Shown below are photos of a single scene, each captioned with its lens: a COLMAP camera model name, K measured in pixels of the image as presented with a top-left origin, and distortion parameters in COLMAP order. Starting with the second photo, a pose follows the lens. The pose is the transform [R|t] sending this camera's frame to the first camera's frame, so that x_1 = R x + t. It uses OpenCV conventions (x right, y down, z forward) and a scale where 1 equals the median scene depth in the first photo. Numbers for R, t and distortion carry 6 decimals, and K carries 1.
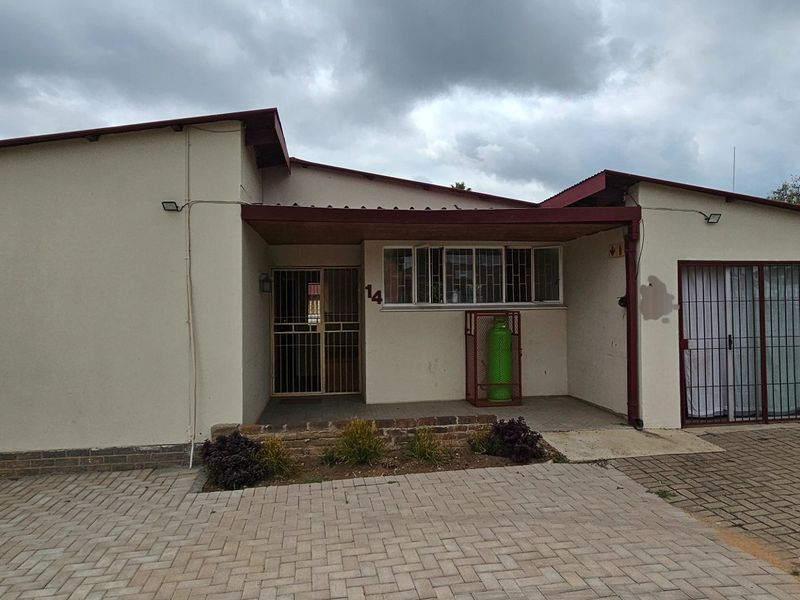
lens RADIAL K [[521.3, 0, 400.0], [0, 521.3, 300.0], [0, 0, 1]] dist [0.005478, 0.004099]
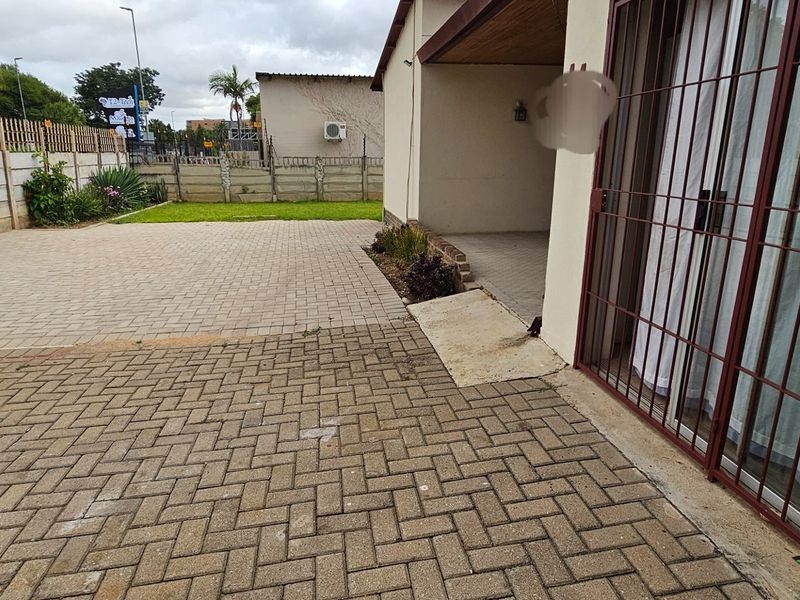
lens RADIAL K [[521.3, 0, 400.0], [0, 521.3, 300.0], [0, 0, 1]] dist [0.005478, 0.004099]
pose [[0.024557, 0.284804, -0.958271, 0.983659], [0.010237, 0.958438, 0.285116, 0.036922], [0.999646, -0.016811, 0.020621, 0.811943]]
